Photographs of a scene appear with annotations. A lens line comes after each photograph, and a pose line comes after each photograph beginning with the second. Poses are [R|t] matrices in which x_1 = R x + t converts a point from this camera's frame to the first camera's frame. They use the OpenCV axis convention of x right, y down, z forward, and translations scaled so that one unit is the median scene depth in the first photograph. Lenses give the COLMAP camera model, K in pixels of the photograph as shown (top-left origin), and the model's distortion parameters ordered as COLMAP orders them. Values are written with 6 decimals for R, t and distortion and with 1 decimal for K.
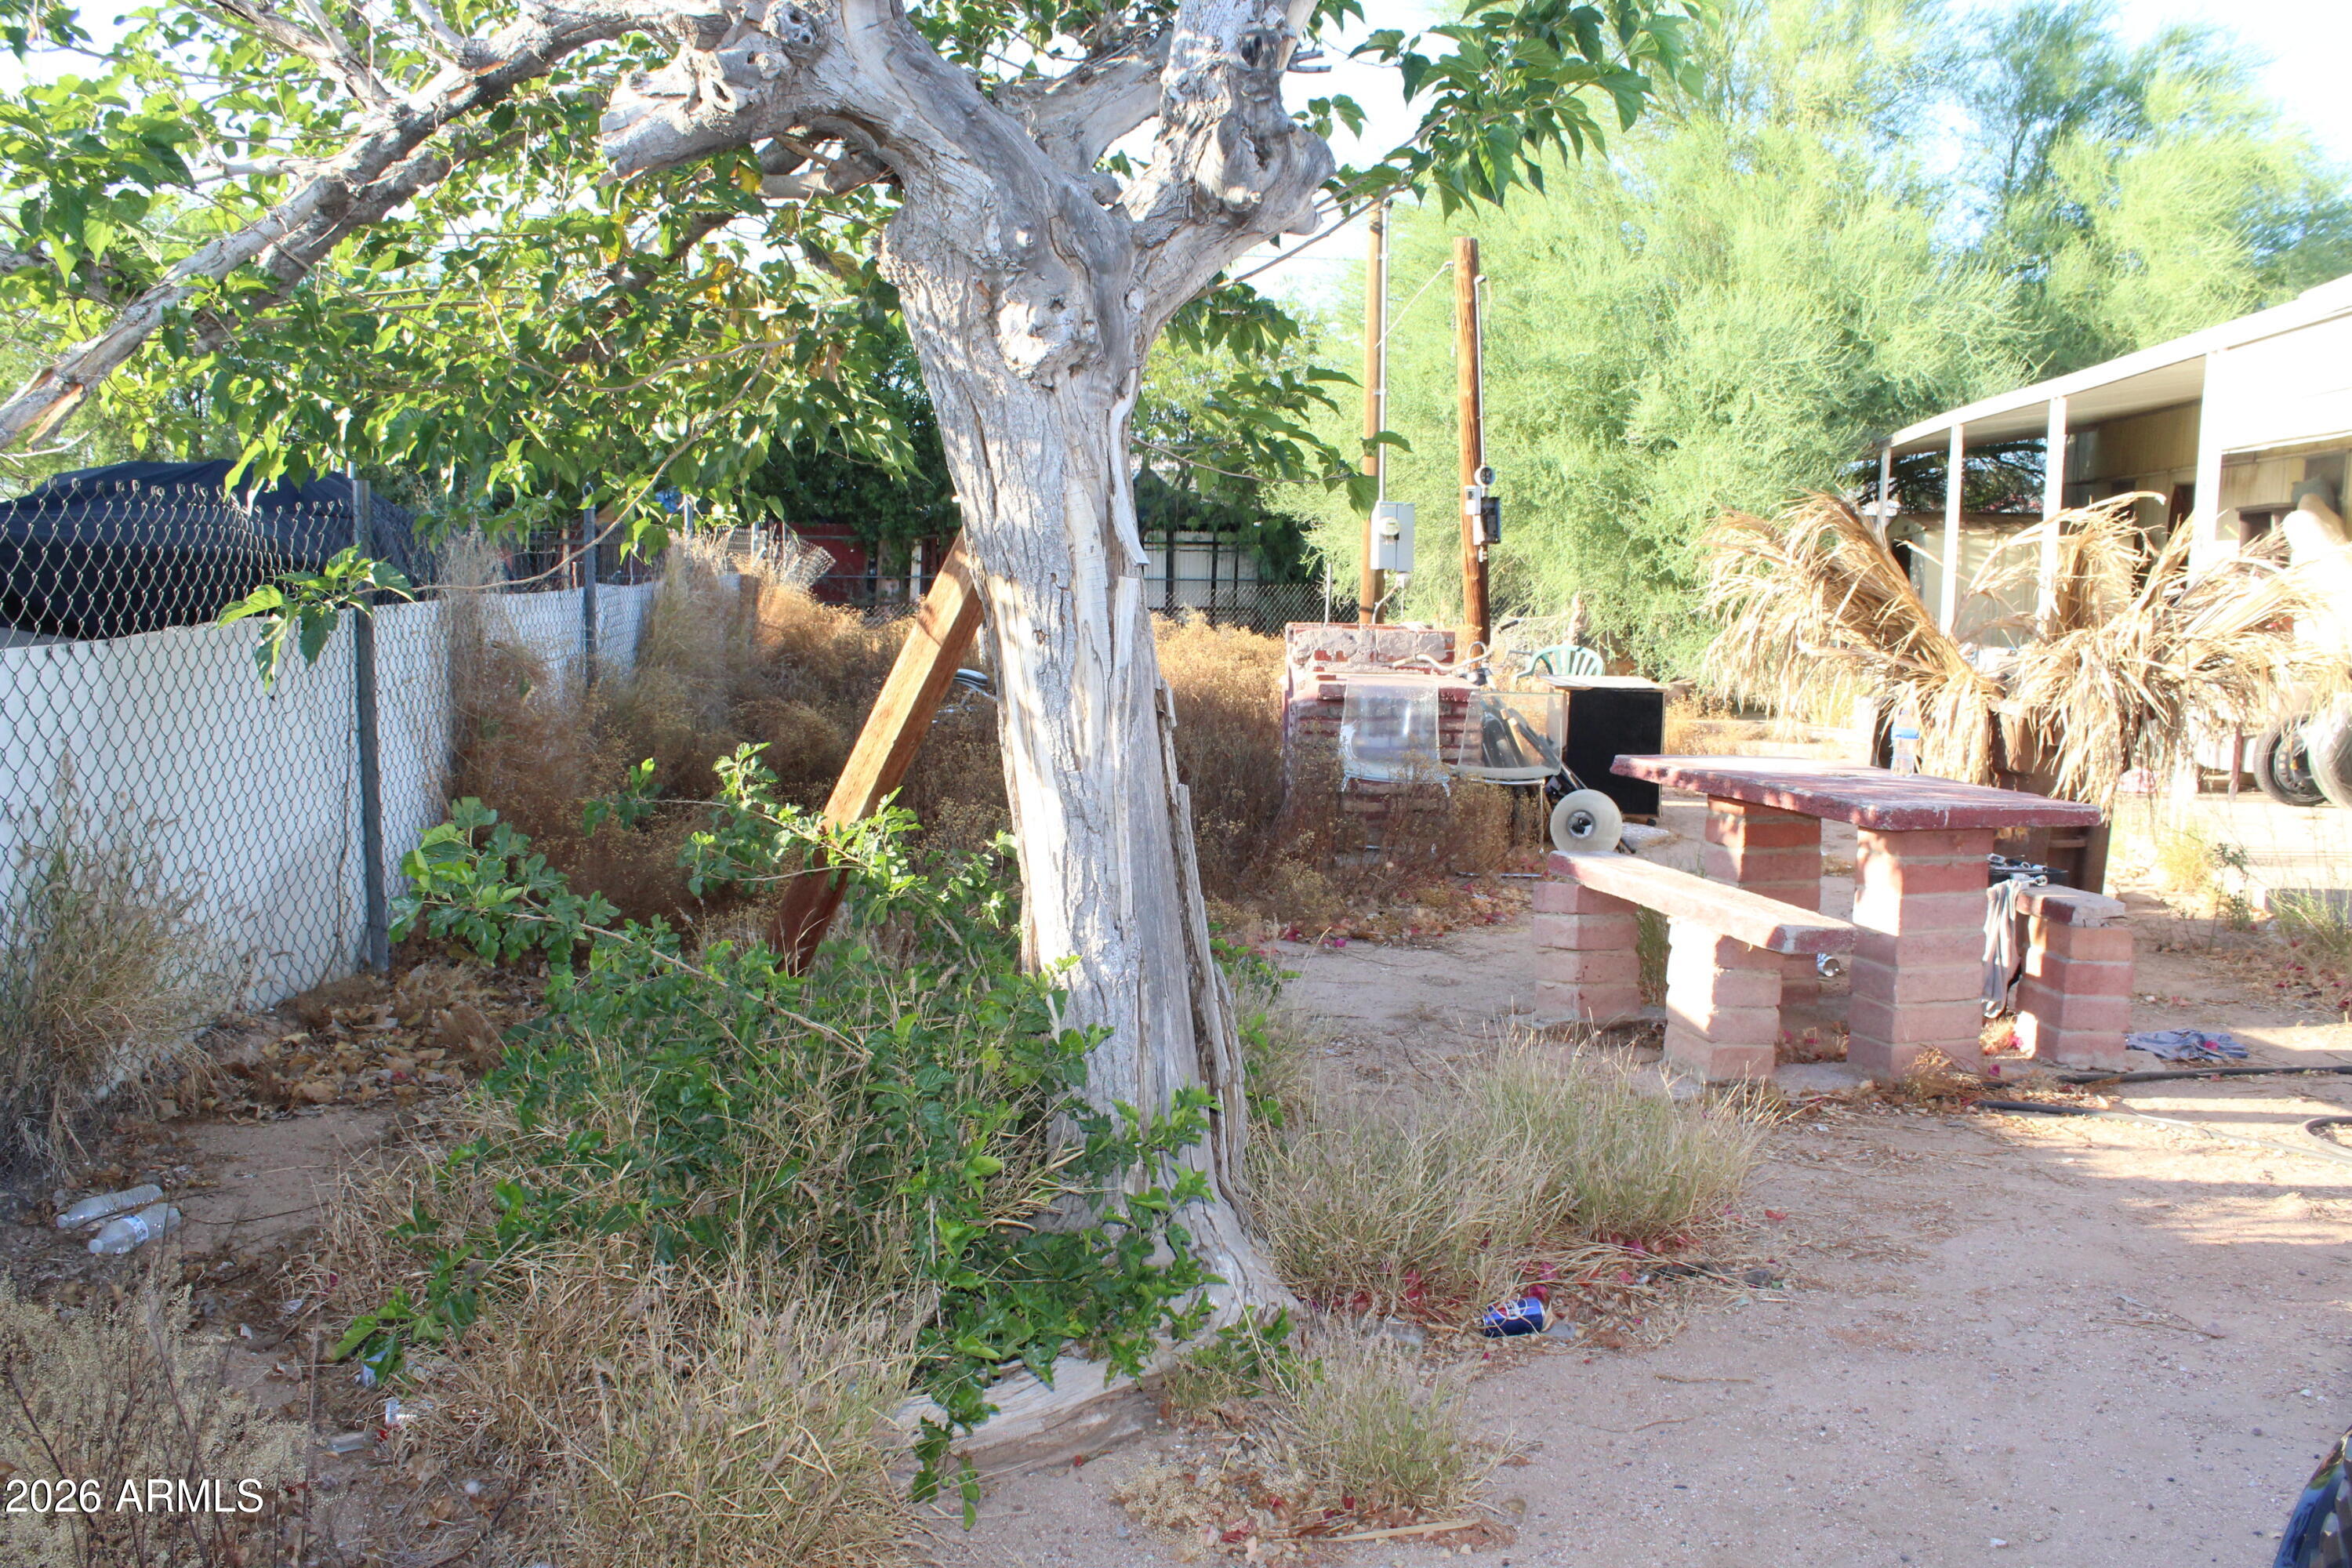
lens RADIAL K [[1935.8, 0, 1176.0], [0, 1935.8, 784.0], [0, 0, 1]] dist [-0.166837, 0.153809]
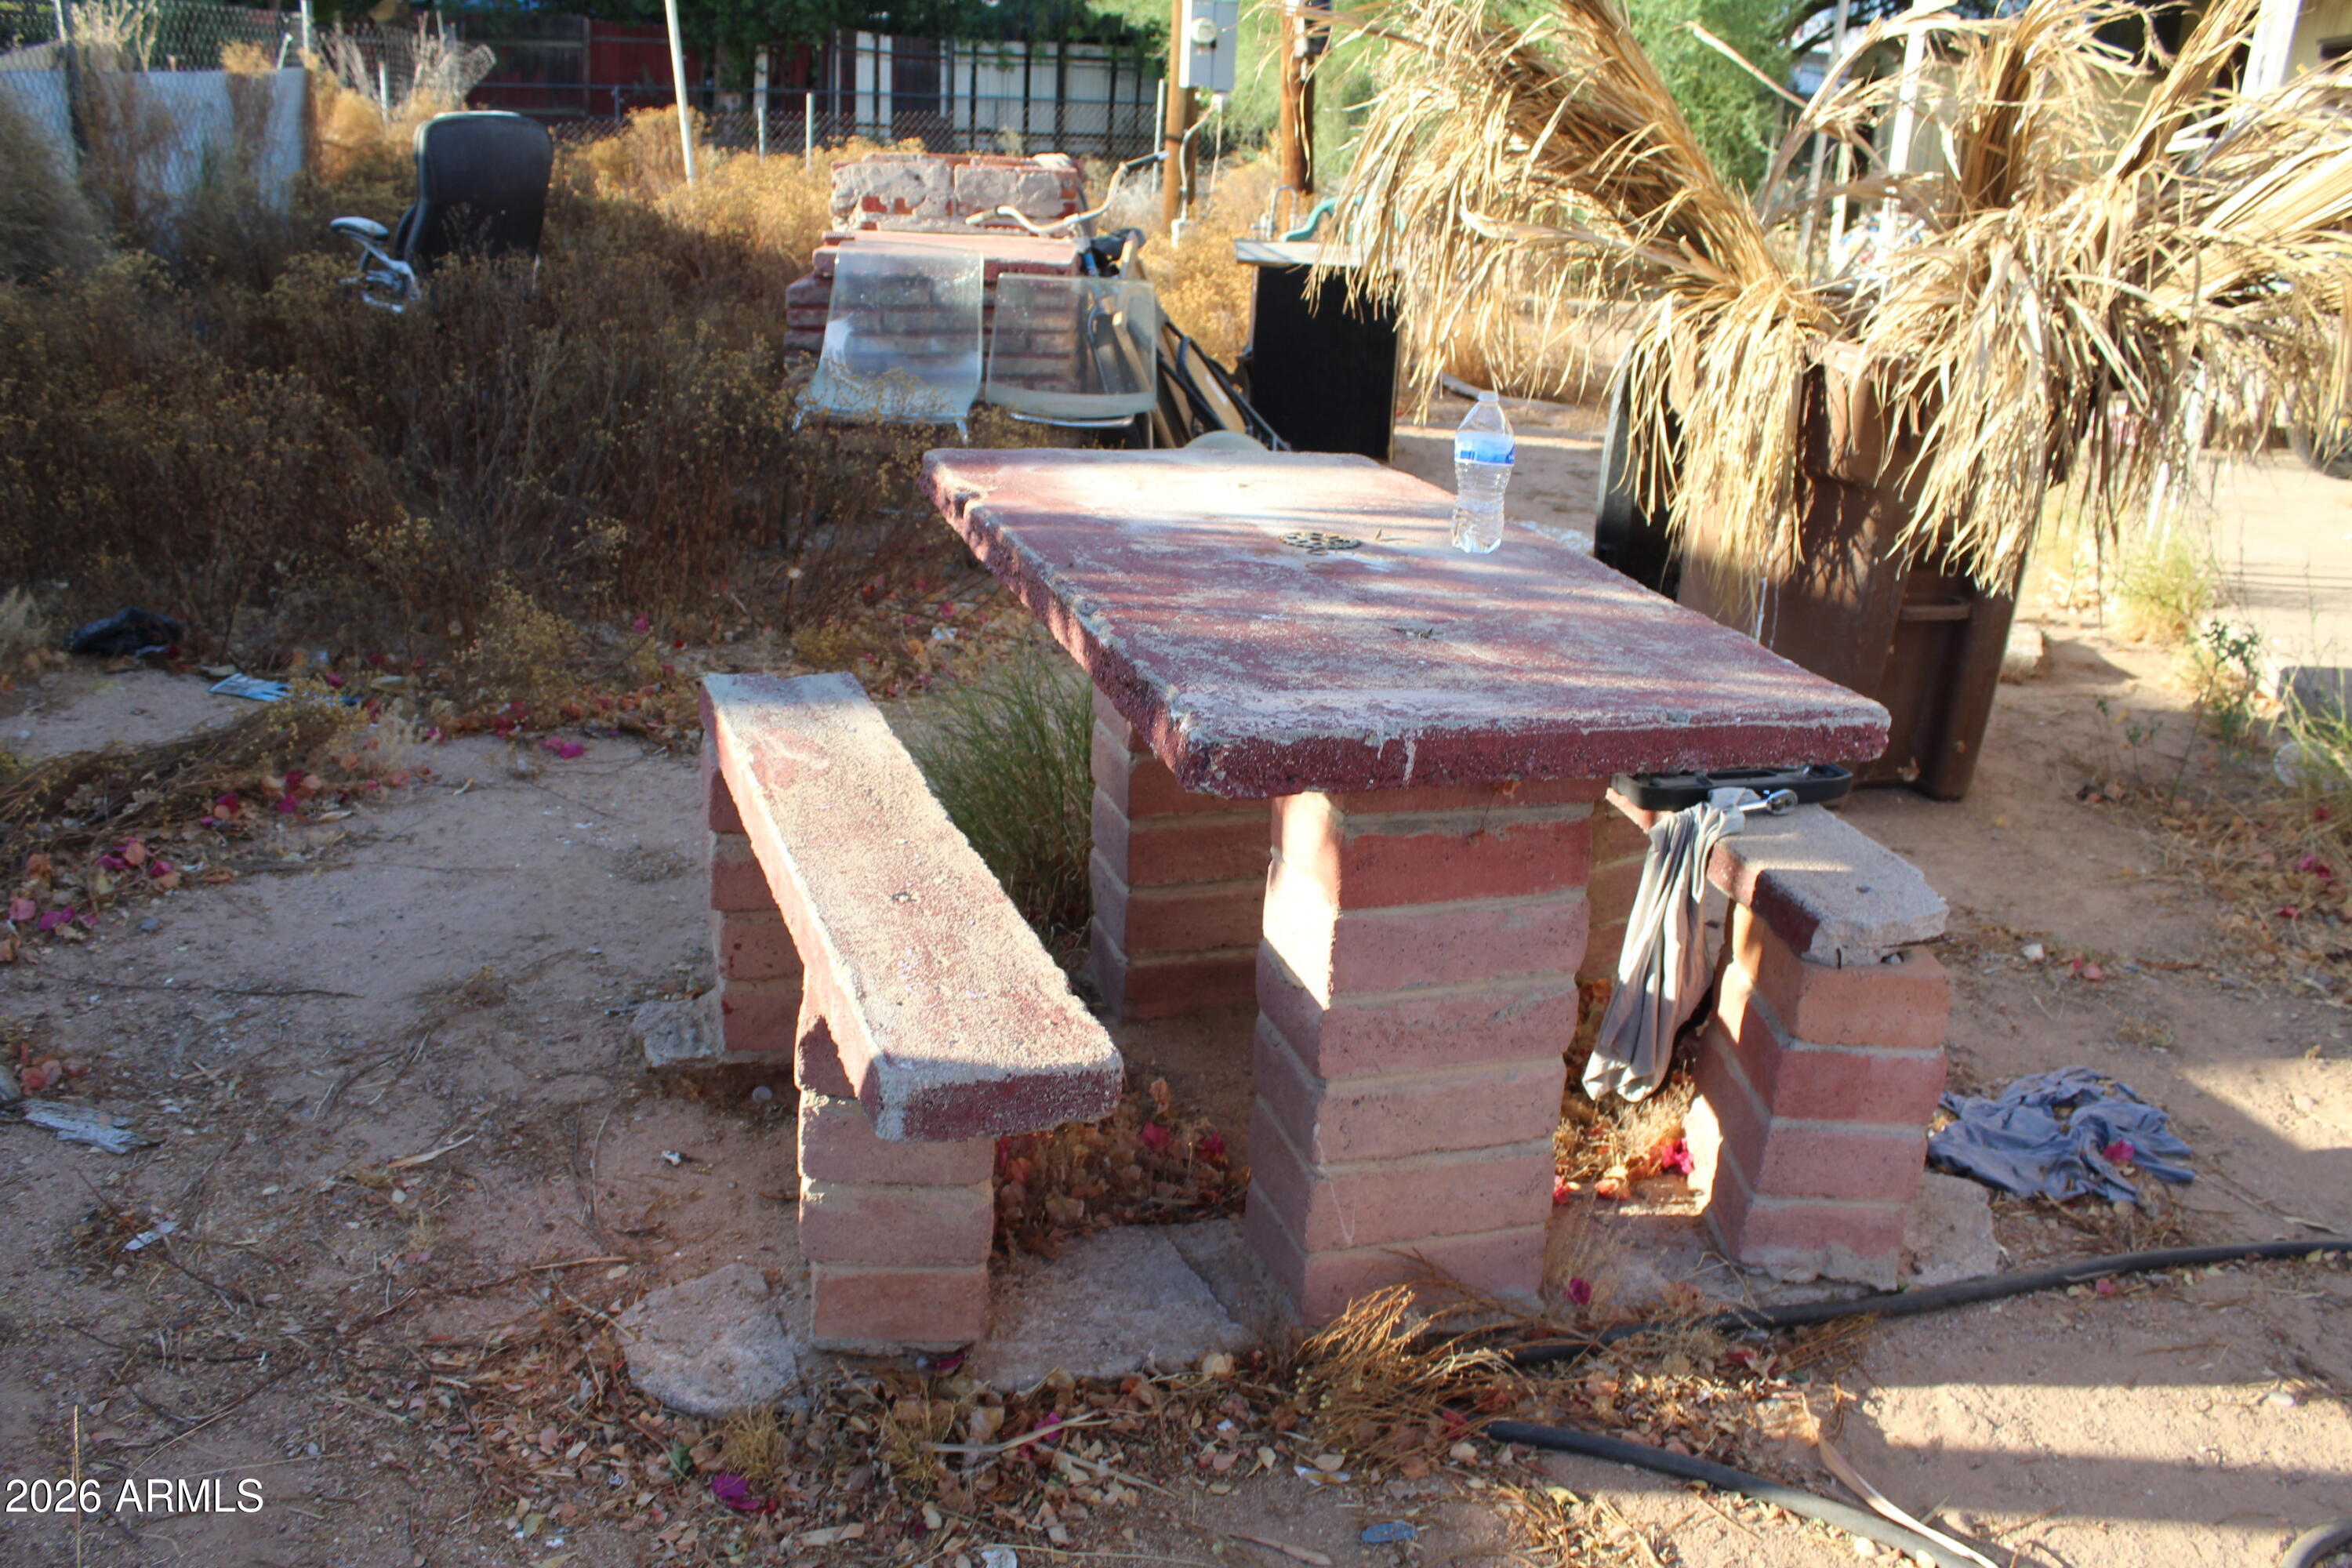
lens RADIAL K [[1957.3, 0, 1176.0], [0, 1957.3, 784.0], [0, 0, 1]] dist [-0.168462, 0.155031]
pose [[0.999525, 0.029063, 0.010203, 0.176552], [-0.030635, 0.972461, 0.231045, -0.028978], [-0.003207, -0.231248, 0.972890, 0.317709]]
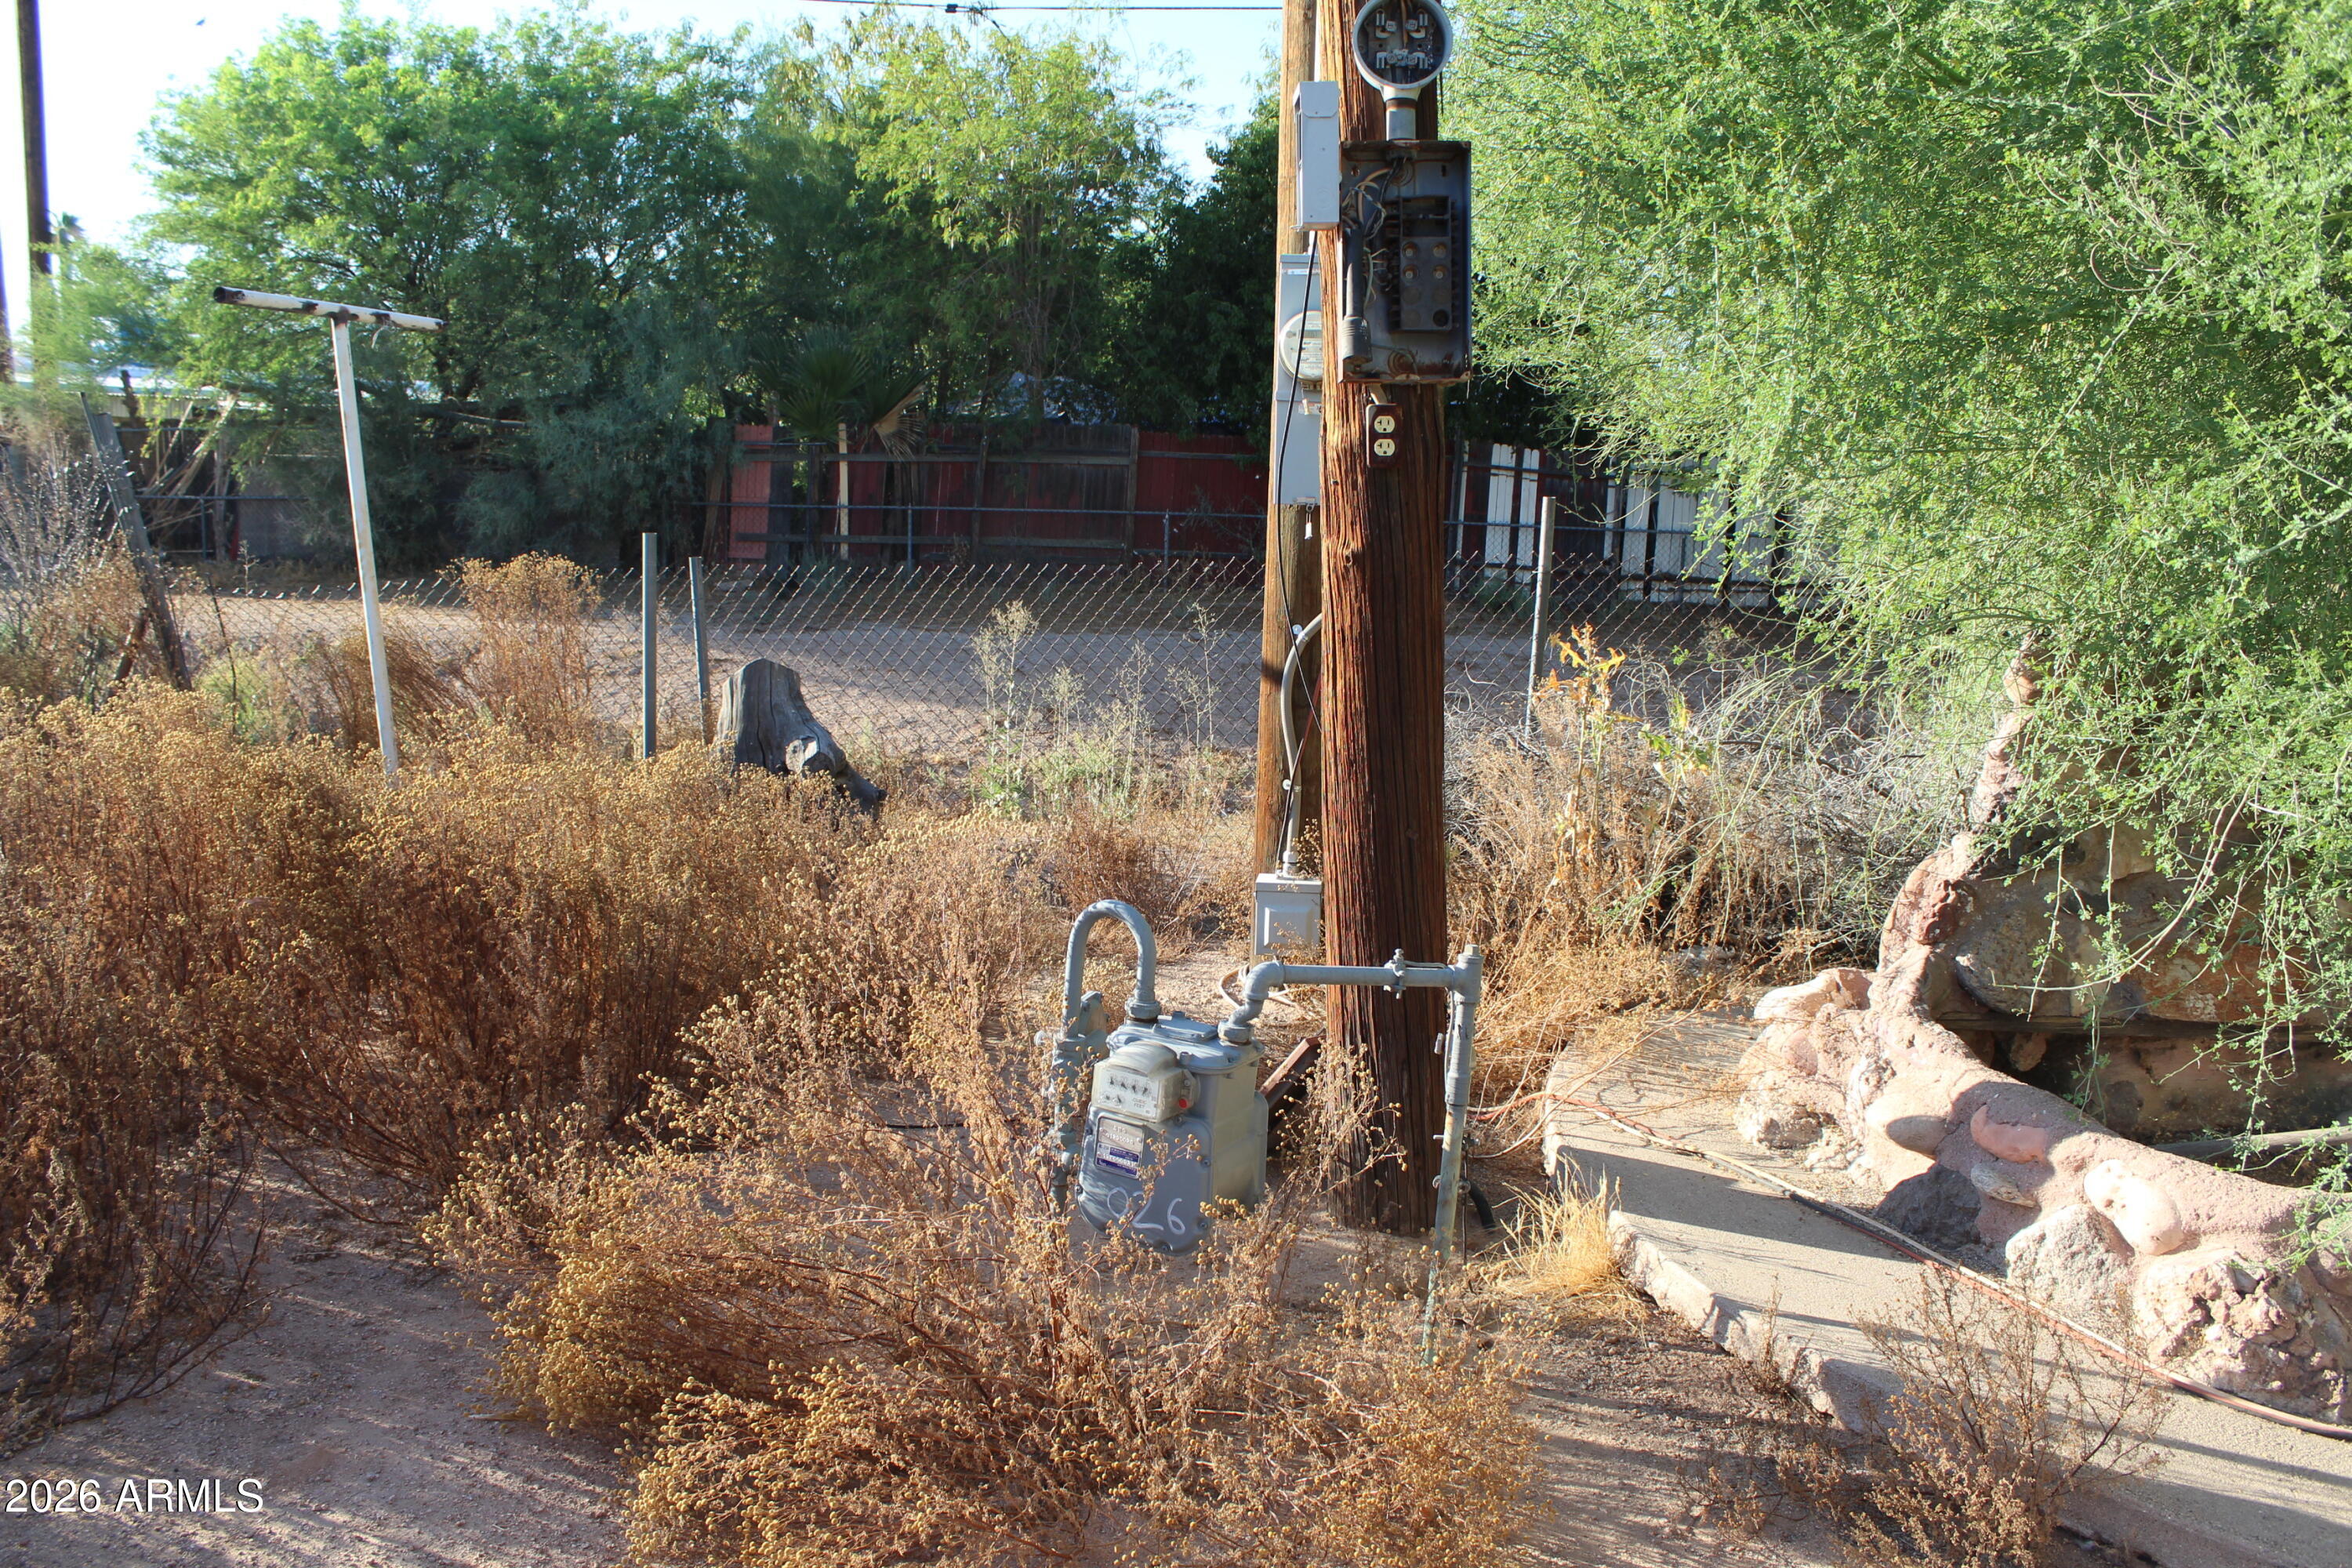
lens RADIAL K [[1935.8, 0, 1176.0], [0, 1935.8, 784.0], [0, 0, 1]] dist [-0.166837, 0.153809]
pose [[0.889133, 0.079919, -0.450618, 0.383437], [-0.067018, 0.996757, 0.044544, -0.147814], [0.452716, -0.009406, 0.891605, 1.325317]]
